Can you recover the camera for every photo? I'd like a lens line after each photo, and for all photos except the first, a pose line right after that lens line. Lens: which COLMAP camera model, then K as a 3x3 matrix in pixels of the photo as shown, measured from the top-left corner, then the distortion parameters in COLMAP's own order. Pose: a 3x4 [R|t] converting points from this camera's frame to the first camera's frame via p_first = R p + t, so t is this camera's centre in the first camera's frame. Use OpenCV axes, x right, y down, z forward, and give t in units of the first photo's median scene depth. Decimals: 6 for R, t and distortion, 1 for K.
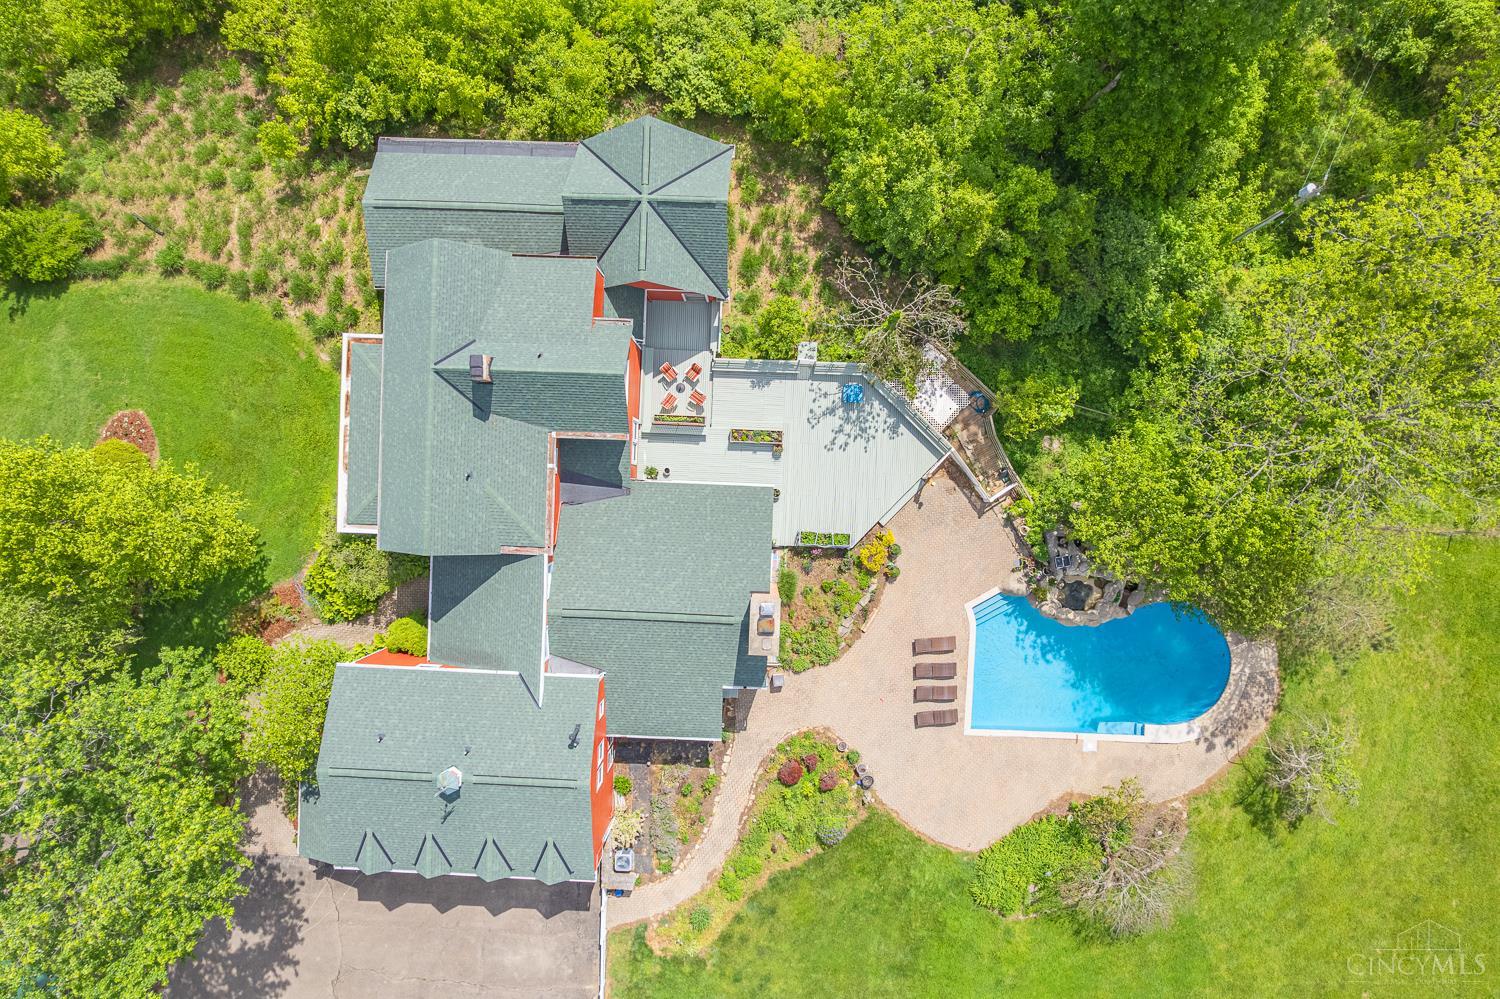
lens RADIAL K [[961.4, 0, 758.7], [0, 961.4, 496.6], [0, 0, 1]] dist [-0.069836, 0.063046]
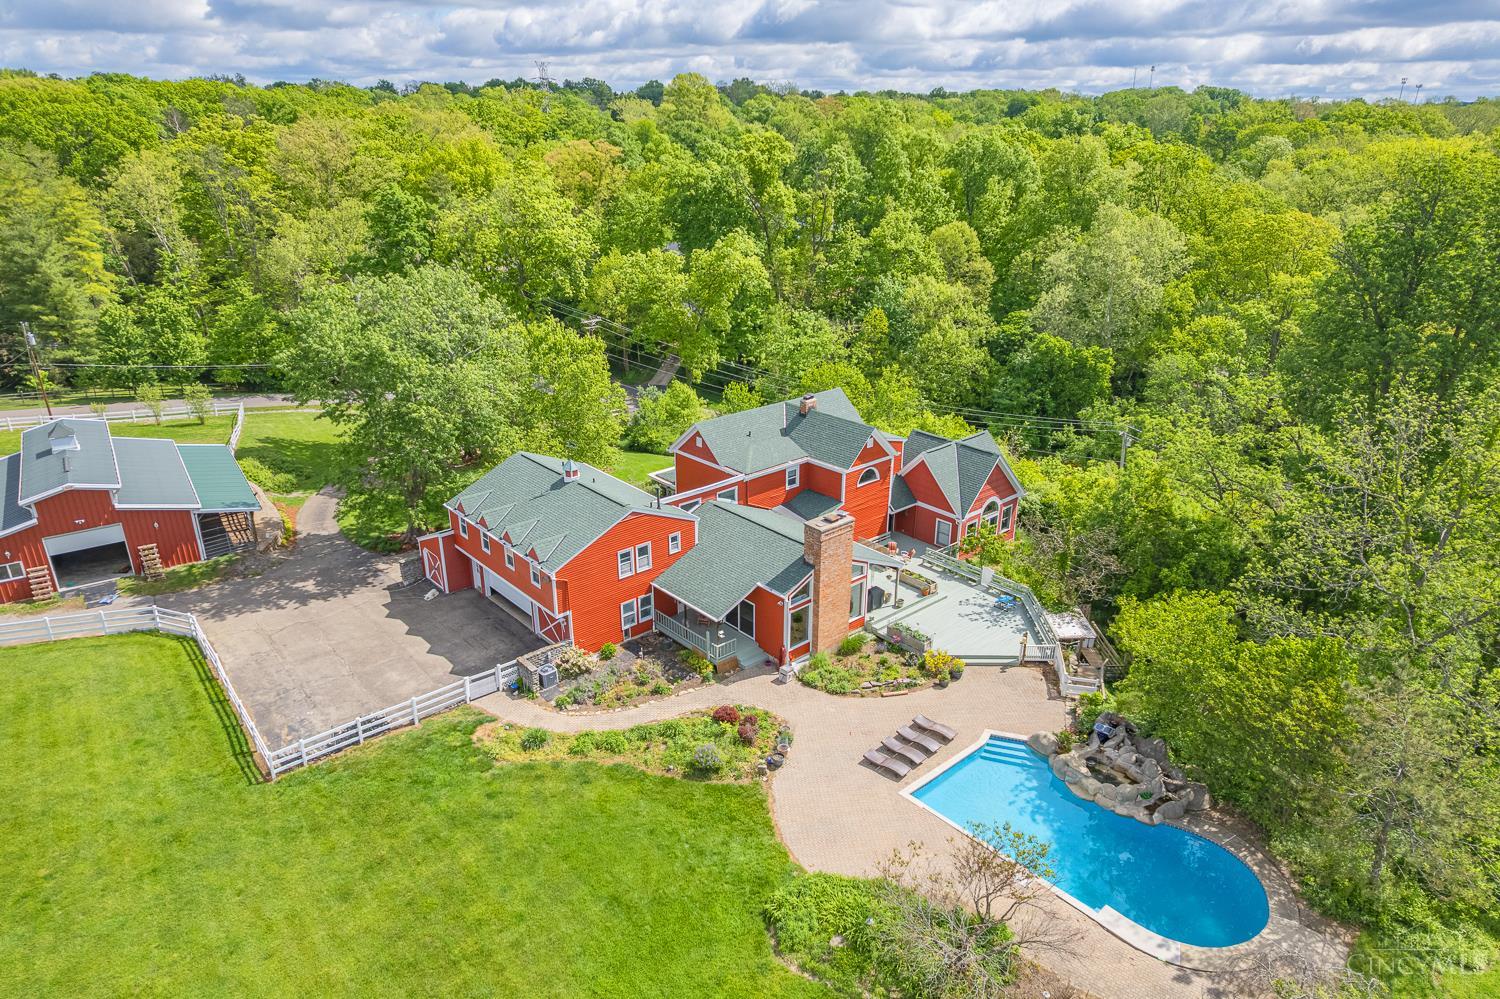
lens RADIAL K [[961.4, 0, 754.9], [0, 961.4, 501.0], [0, 0, 1]] dist [-0.069836, 0.063046]
pose [[0.695743, 0.272724, -0.664502, 0.615296], [-0.718120, 0.243916, -0.651774, 0.824930], [-0.015672, 0.930659, 0.365551, 0.461045]]
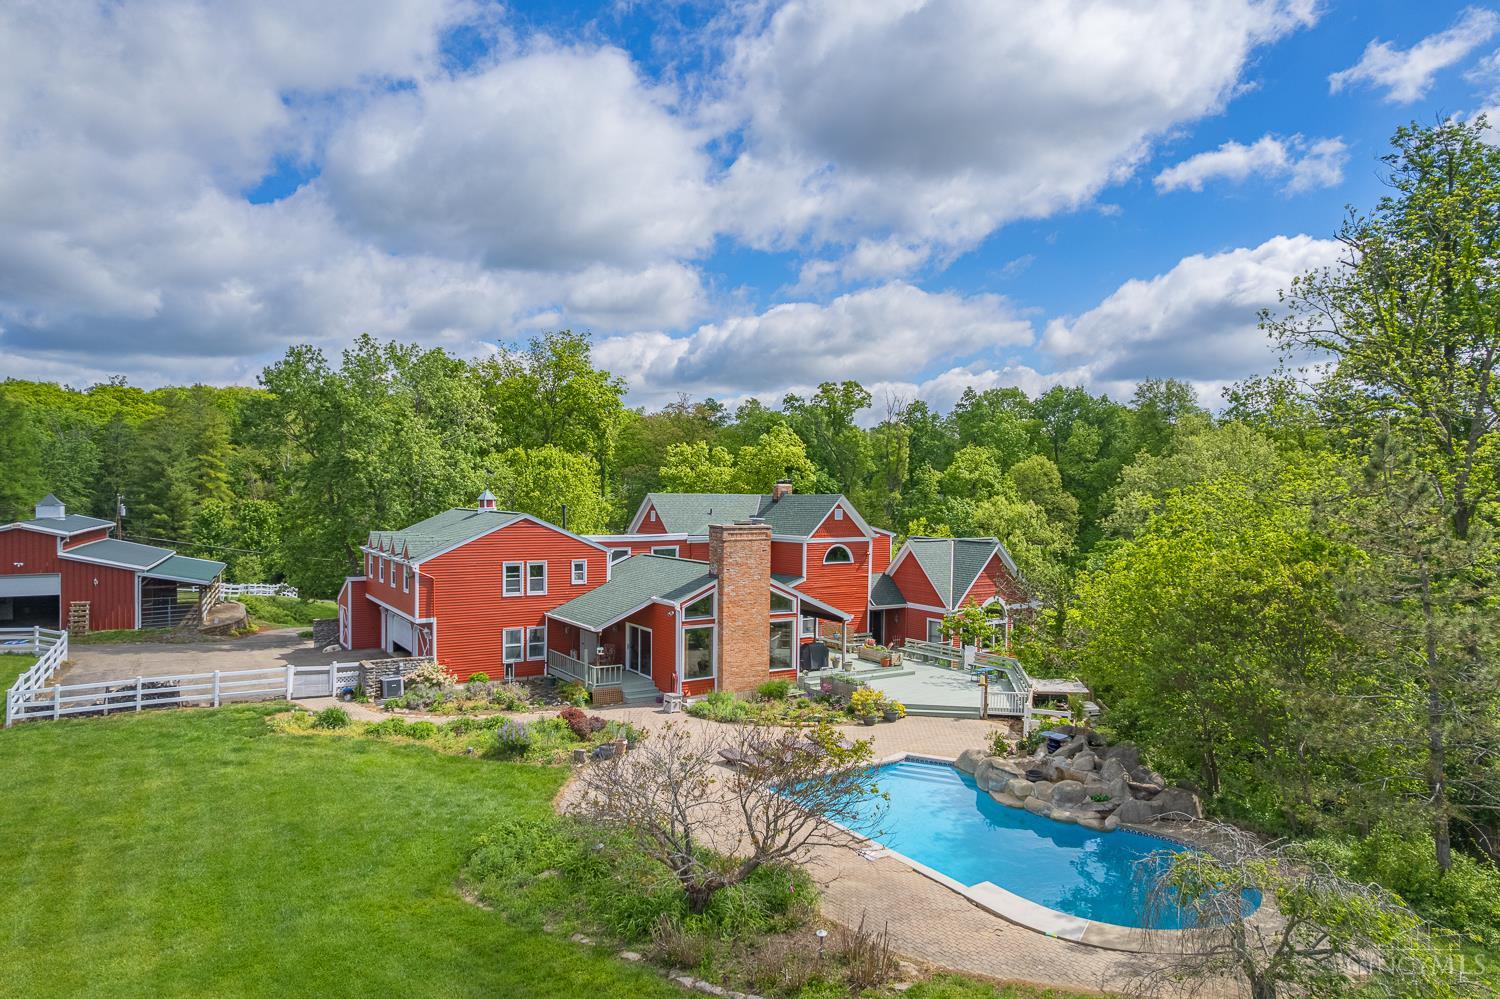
lens RADIAL K [[961.4, 0, 755.5], [0, 961.4, 496.0], [0, 0, 1]] dist [-0.069836, 0.063046]
pose [[0.572786, 0.012051, -0.819616, 0.715218], [-0.819464, -0.015829, -0.572912, 0.596451], [-0.019878, 0.999802, 0.000809, 0.820660]]
